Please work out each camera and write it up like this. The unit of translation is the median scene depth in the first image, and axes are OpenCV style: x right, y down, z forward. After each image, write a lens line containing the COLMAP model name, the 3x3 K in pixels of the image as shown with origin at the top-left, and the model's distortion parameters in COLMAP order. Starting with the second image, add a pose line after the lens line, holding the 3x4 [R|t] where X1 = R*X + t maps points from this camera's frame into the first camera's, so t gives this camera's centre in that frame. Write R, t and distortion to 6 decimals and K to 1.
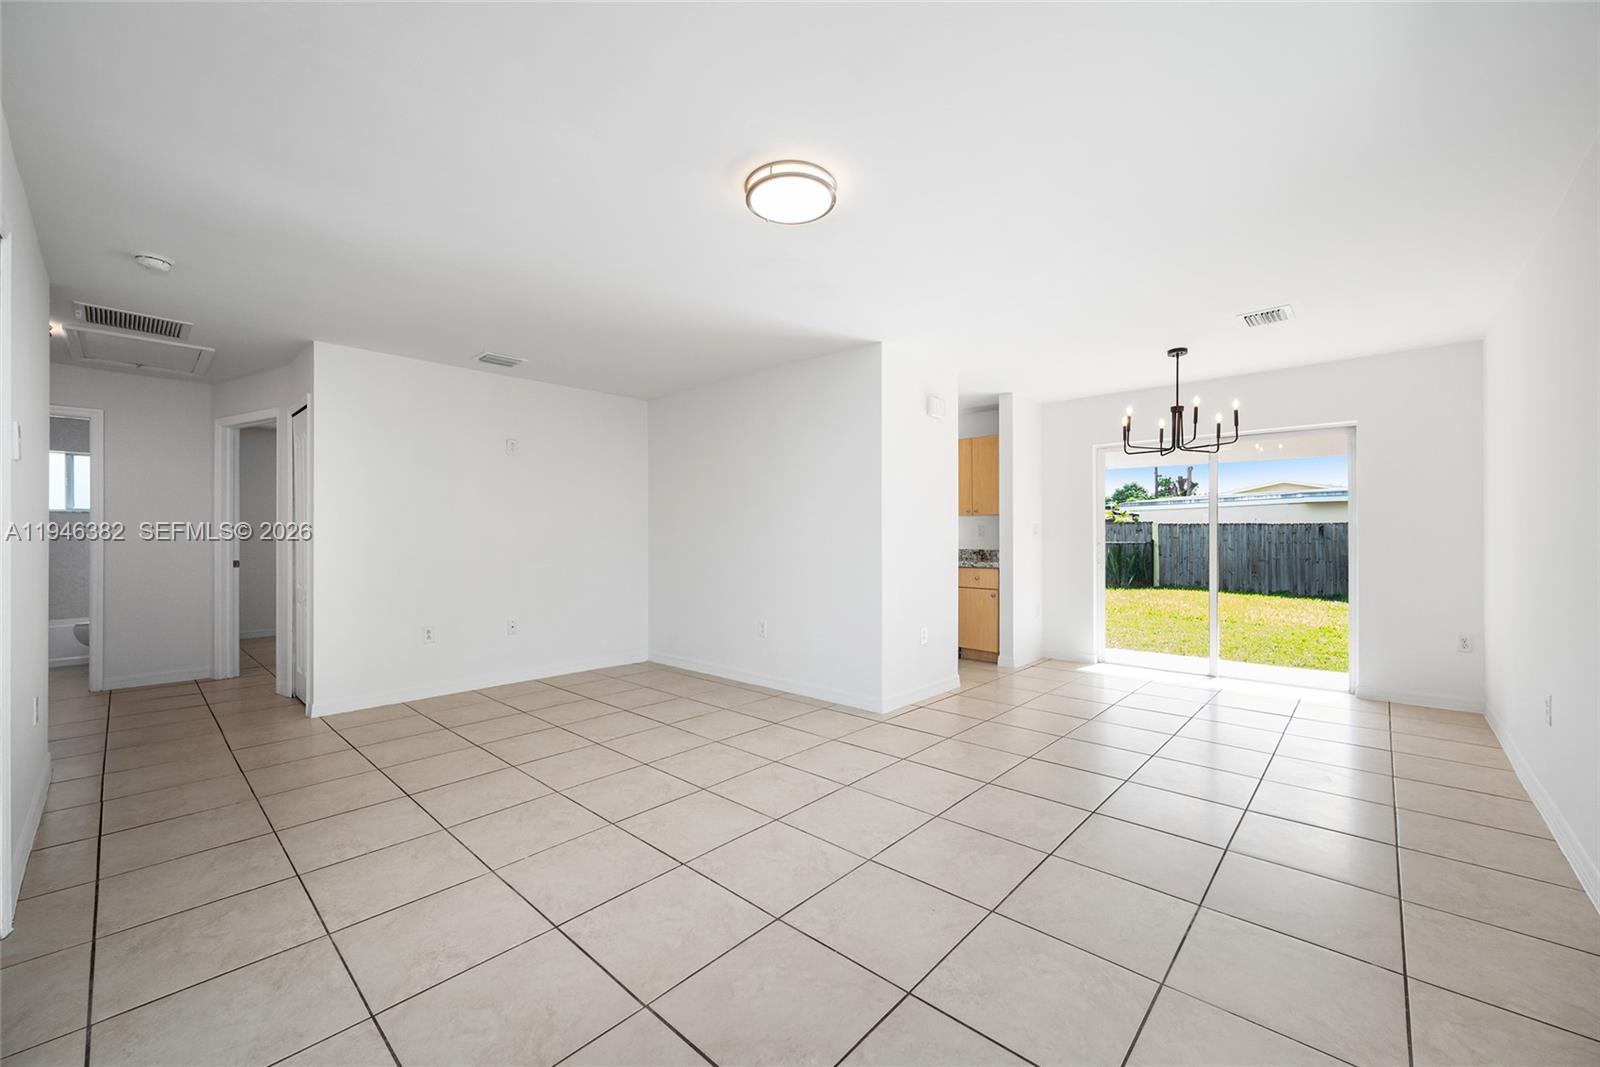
lens RADIAL K [[631.7, 0, 800.0], [0, 631.7, 533.5], [0, 0, 1]] dist [-0.001301, -0.000153]
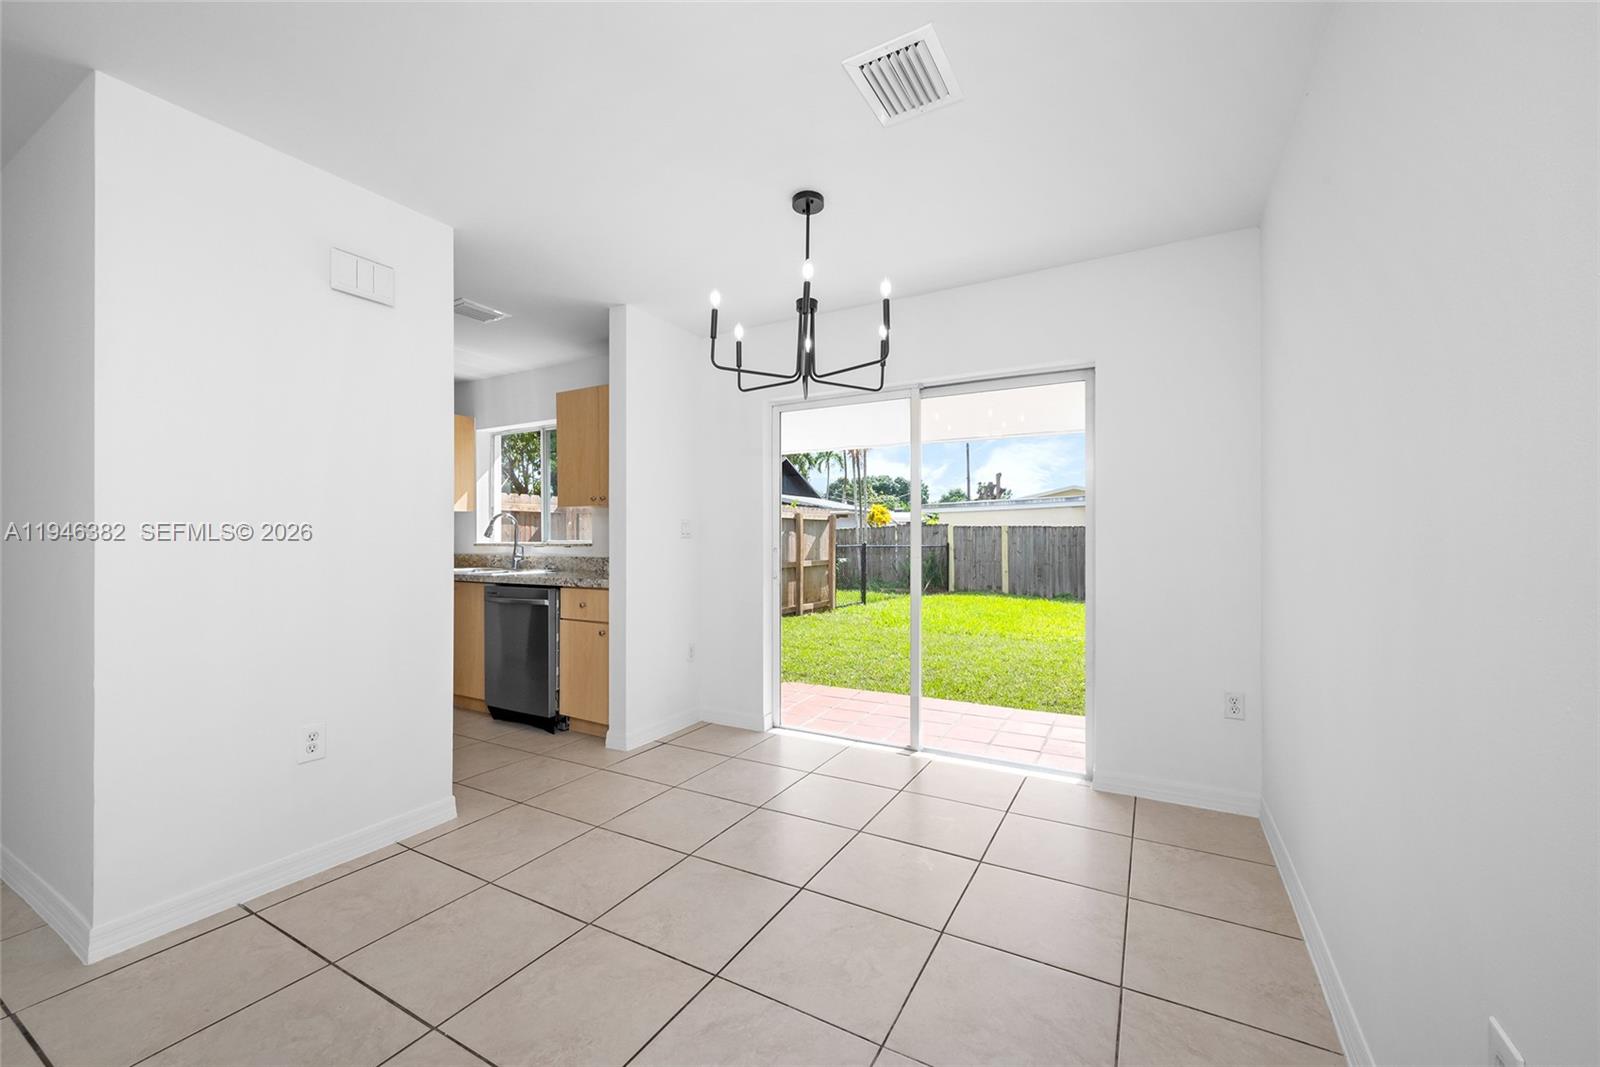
lens RADIAL K [[636.1, 0, 796.3], [0, 636.1, 535.8], [0, 0, 1]] dist [-0.000667, -0.000170]
pose [[0.973258, 0.002695, 0.229700, 0.124942], [-0.002465, 0.999996, -0.001286, 0.001215], [-0.229703, 0.000686, 0.973261, 0.125292]]
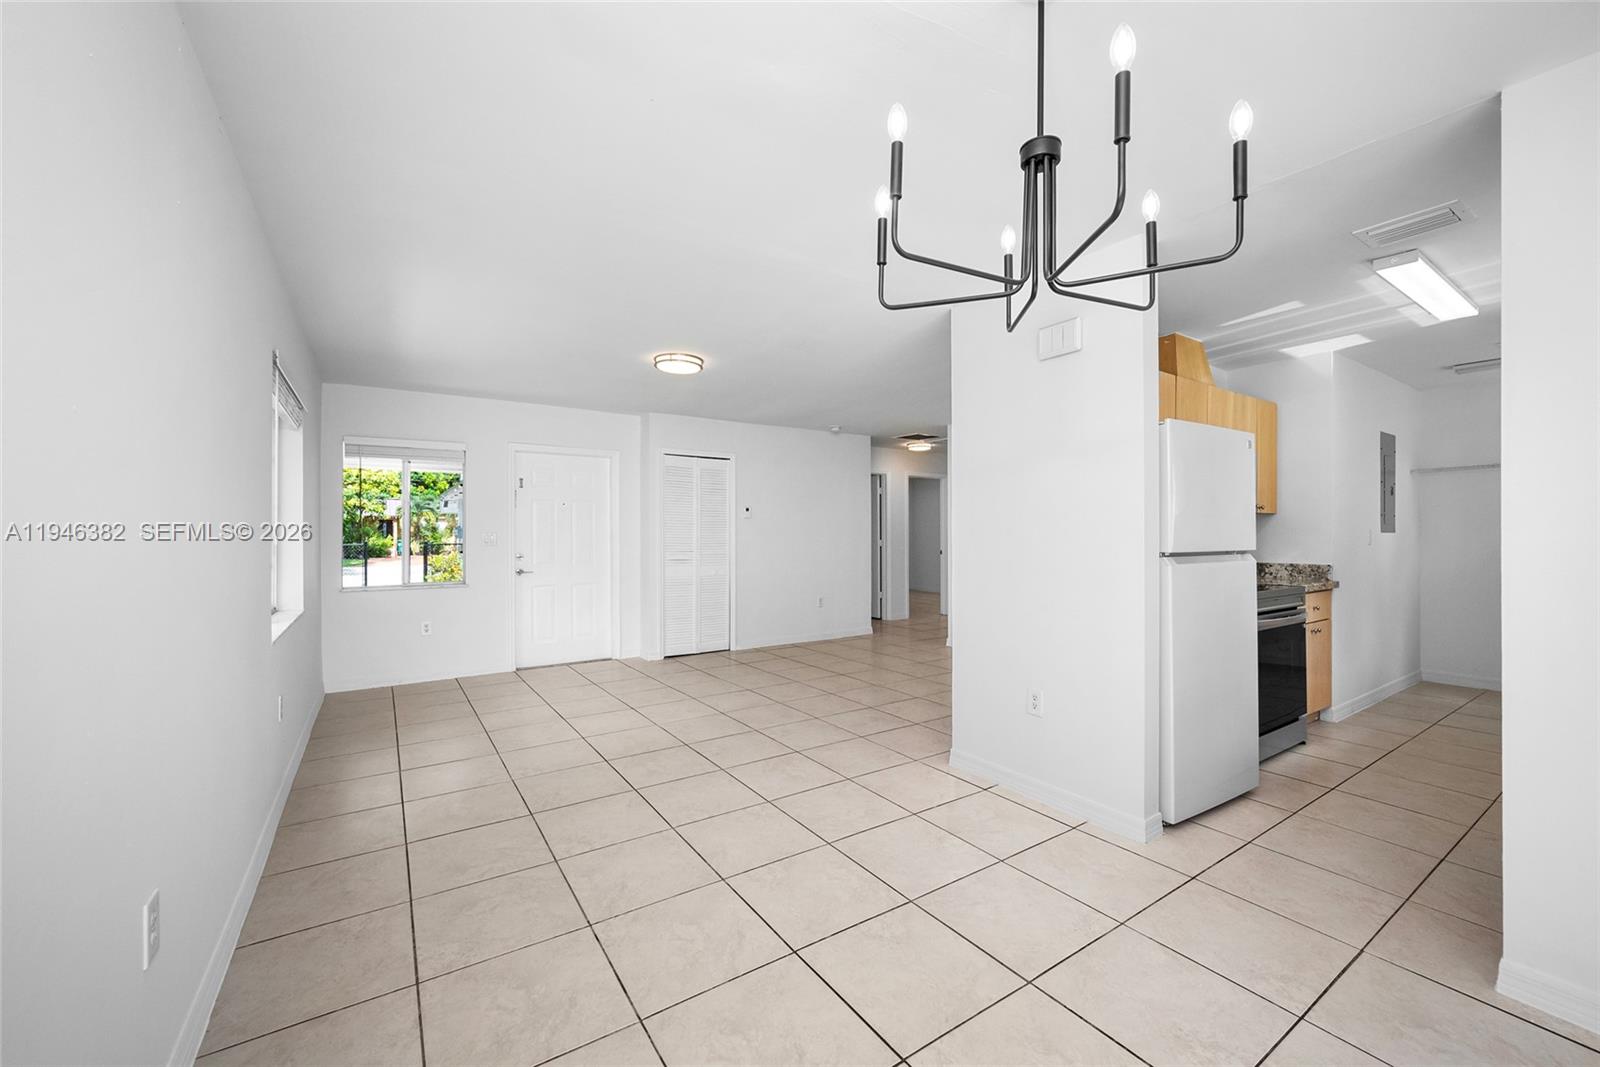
lens RADIAL K [[631.7, 0, 800.0], [0, 631.7, 533.5], [0, 0, 1]] dist [-0.001301, -0.000153]
pose [[-0.237130, 0.003482, -0.971472, 0.267895], [0.004733, 0.999986, 0.002429, -0.004810], [0.971466, -0.004022, -0.237143, 0.279321]]
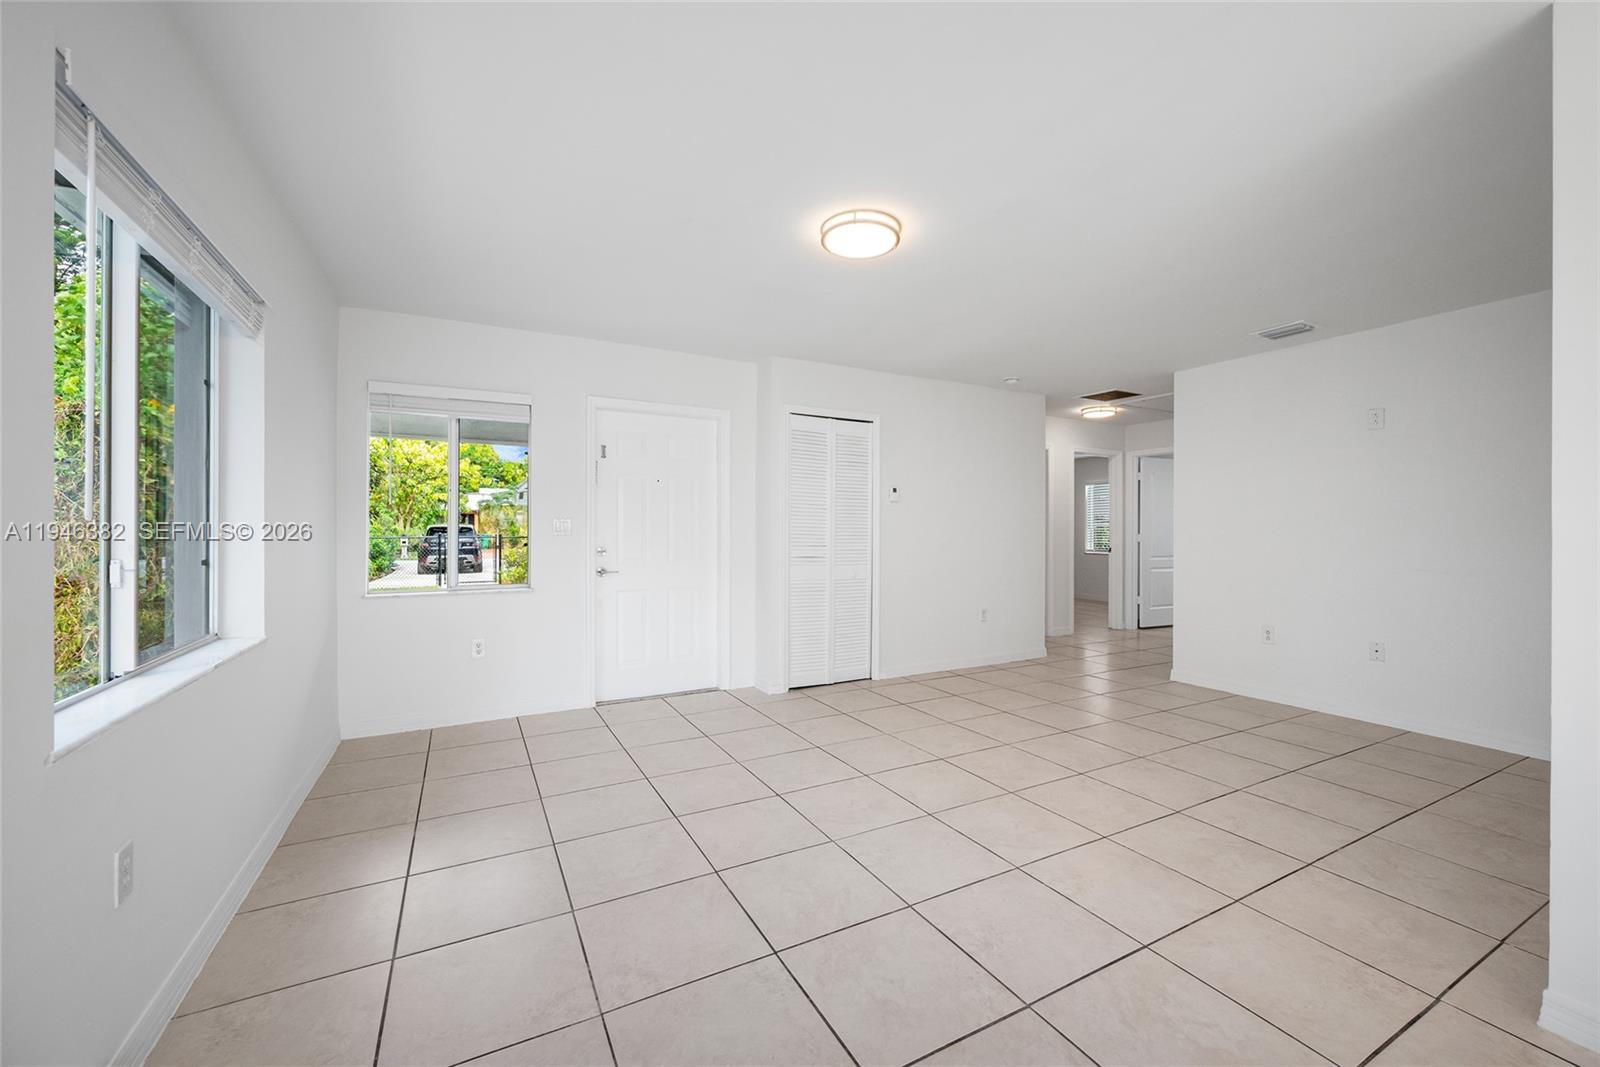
lens RADIAL K [[631.7, 0, 800.0], [0, 631.7, 533.5], [0, 0, 1]] dist [-0.001301, -0.000153]
pose [[-0.334170, 0.007309, -0.942484, 0.174403], [-0.000125, 0.999970, 0.007799, -0.000814], [0.942513, 0.002724, -0.334159, 0.202797]]
